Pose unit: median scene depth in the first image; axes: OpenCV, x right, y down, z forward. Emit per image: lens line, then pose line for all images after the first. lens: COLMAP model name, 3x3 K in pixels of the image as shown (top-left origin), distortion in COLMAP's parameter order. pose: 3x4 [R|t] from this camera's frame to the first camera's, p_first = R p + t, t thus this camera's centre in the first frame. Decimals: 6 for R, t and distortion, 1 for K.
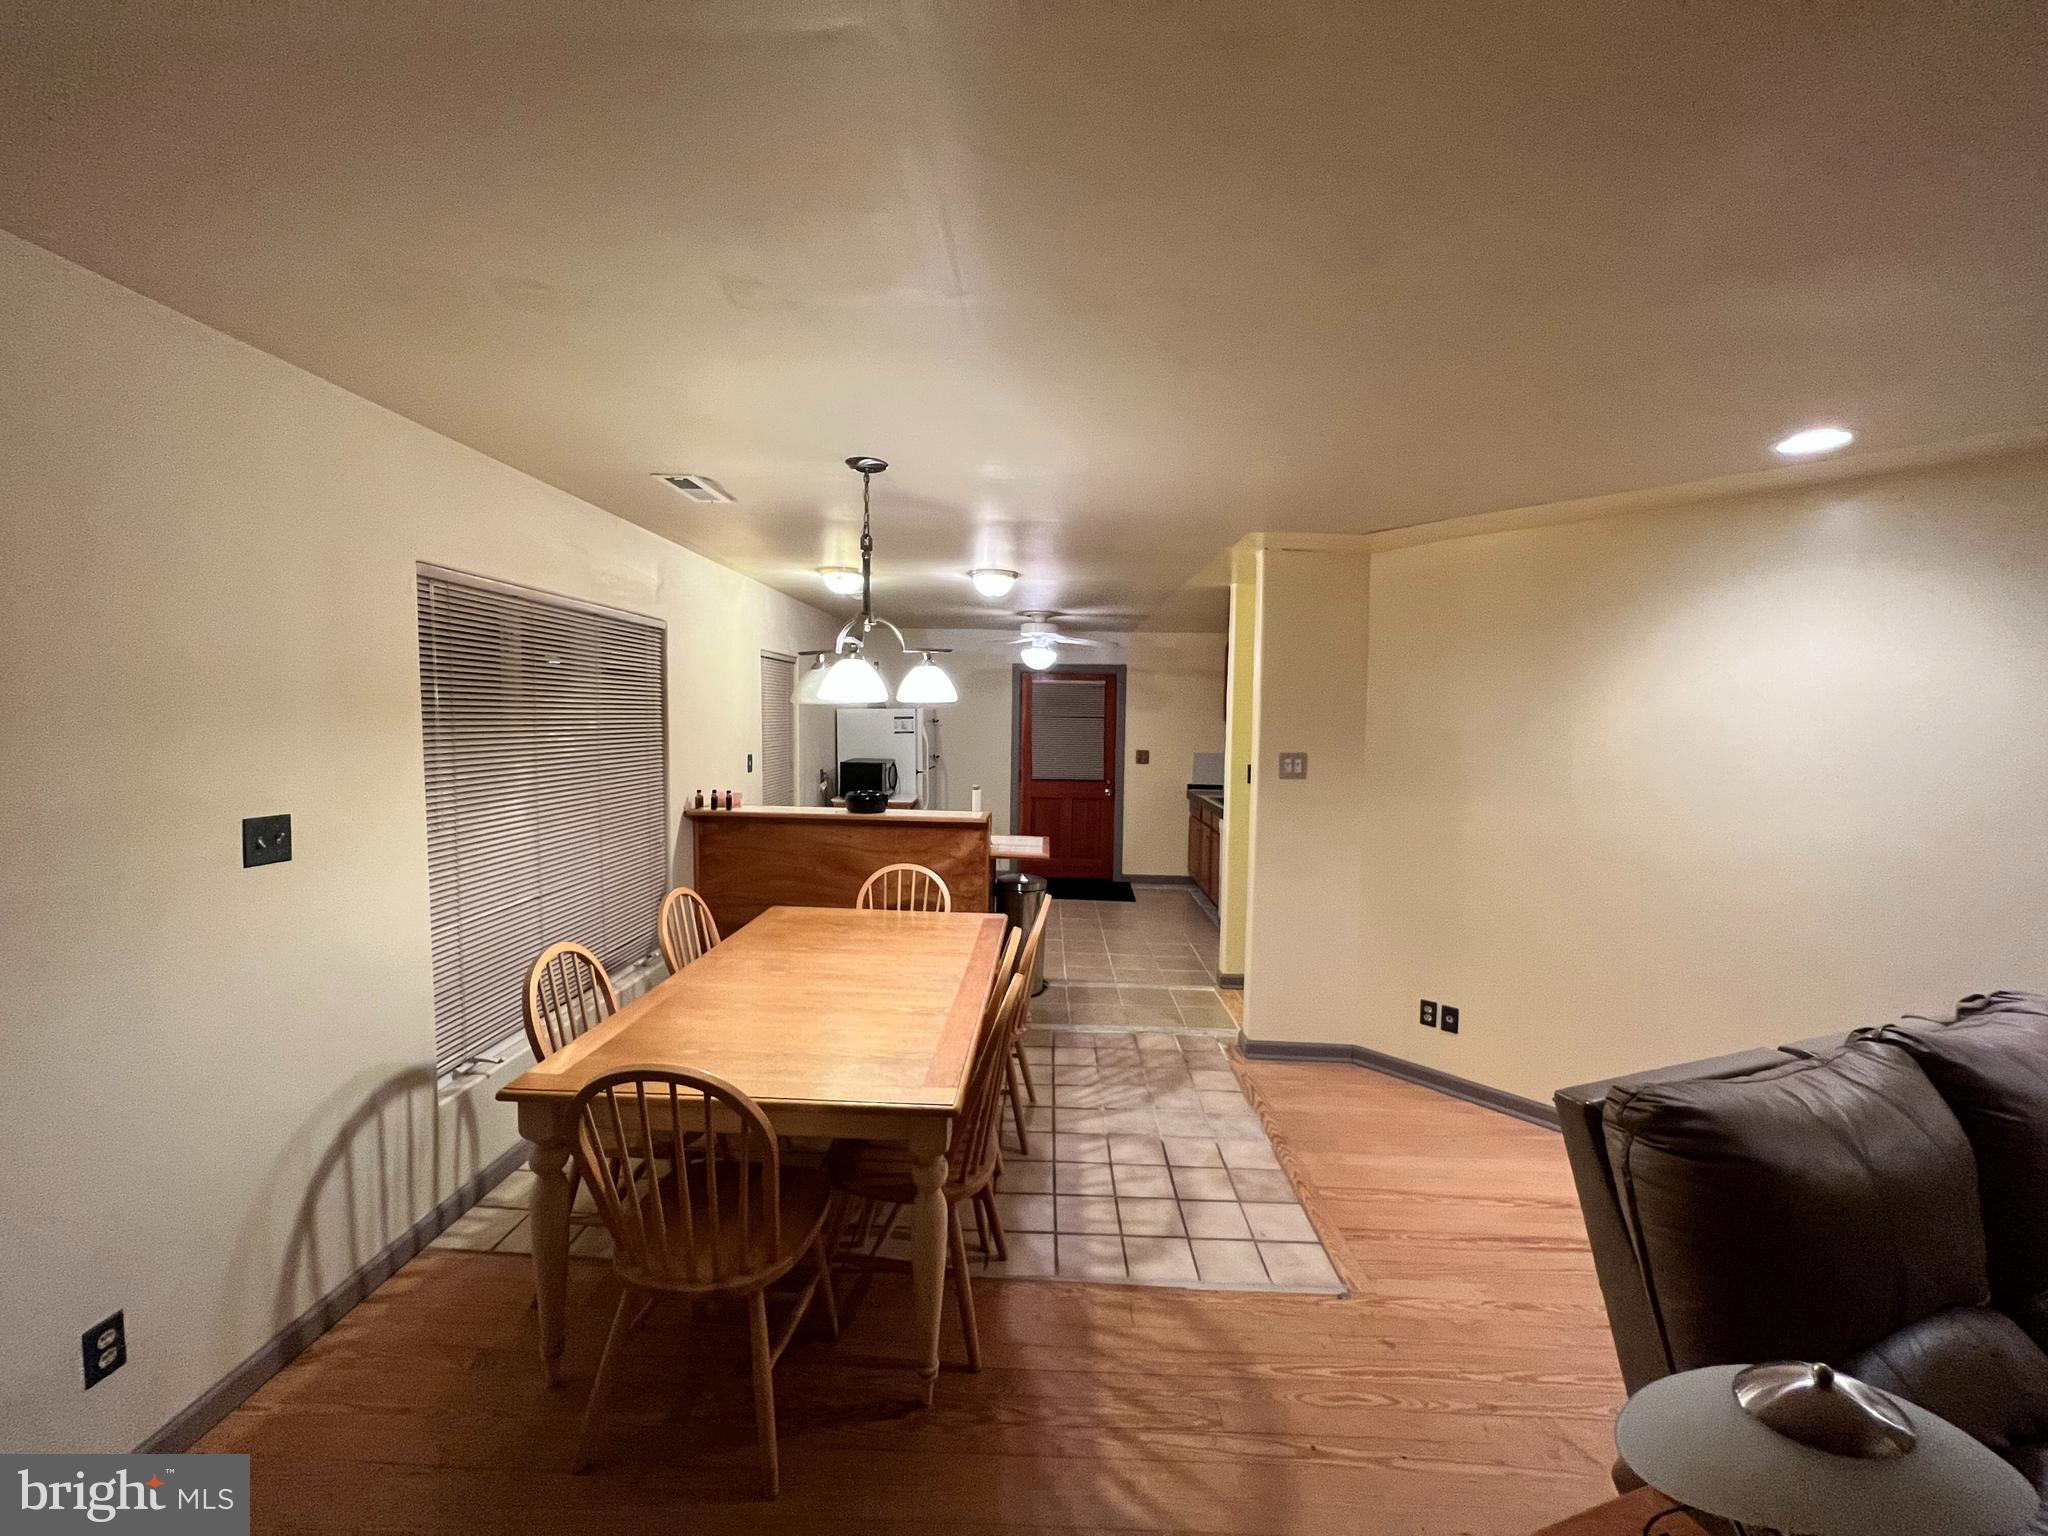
lens RADIAL K [[824.5, 0, 1016.9], [0, 824.5, 760.3], [0, 0, 1]] dist [-0.023893, -0.000211]
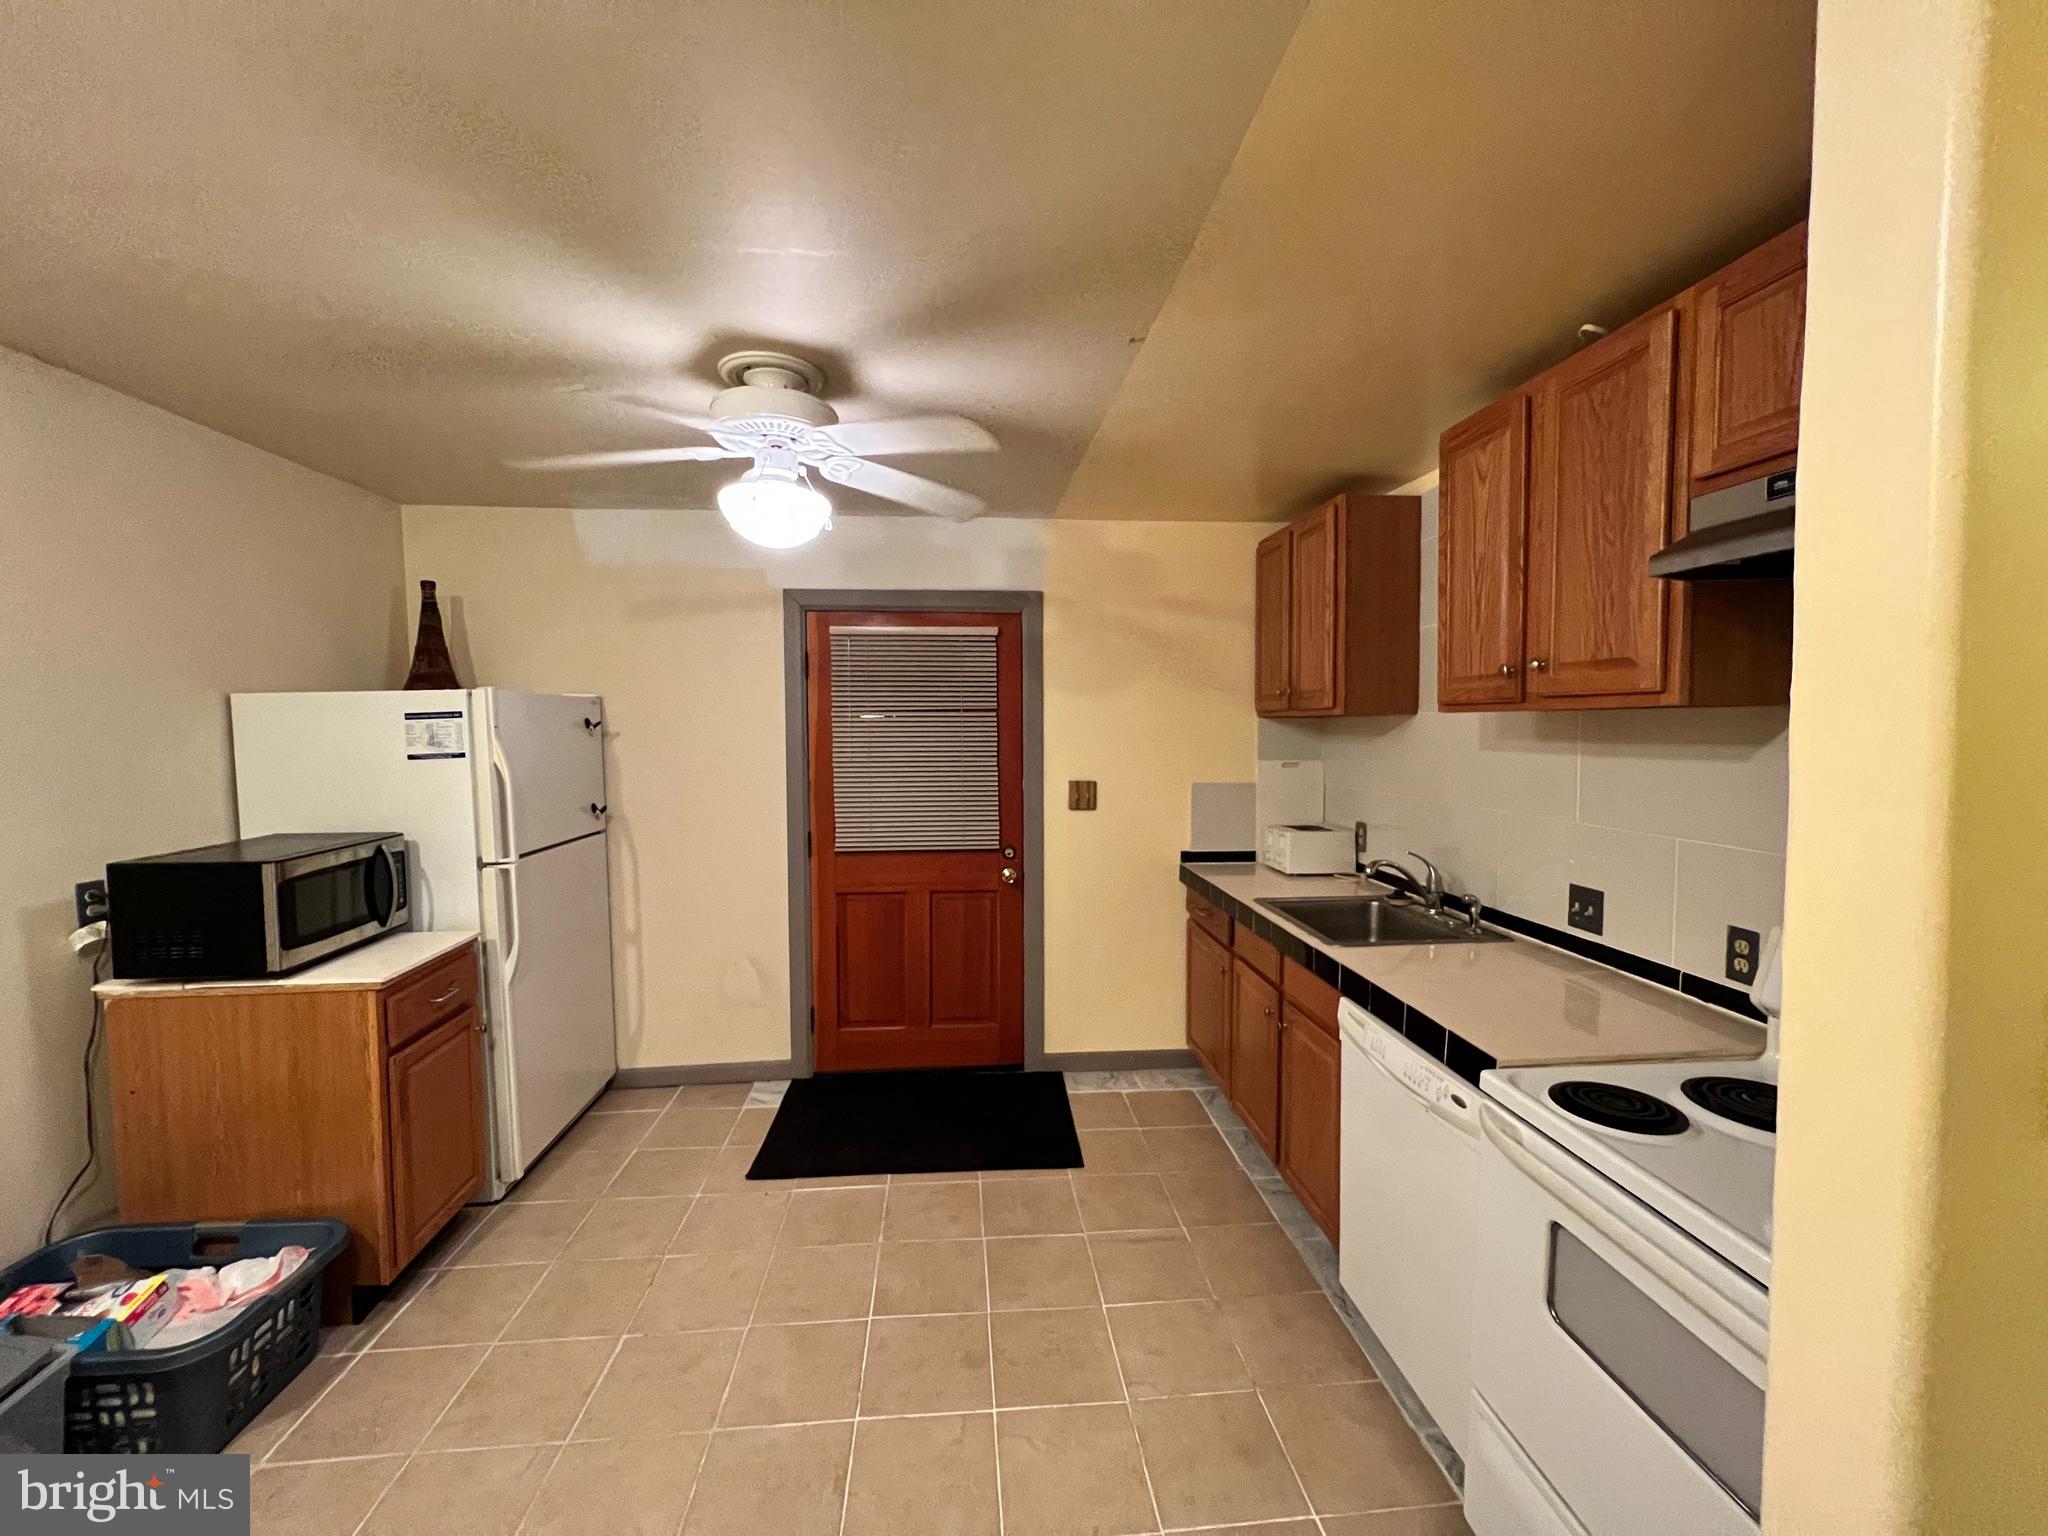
lens RADIAL K [[824.5, 0, 1022.4], [0, 824.5, 773.4], [0, 0, 1]] dist [-0.023893, -0.000211]
pose [[0.992246, -0.026516, 0.121429, 0.064988], [0.026088, 0.999647, 0.005112, -0.019269], [-0.121522, -0.001905, 0.992587, 0.556684]]
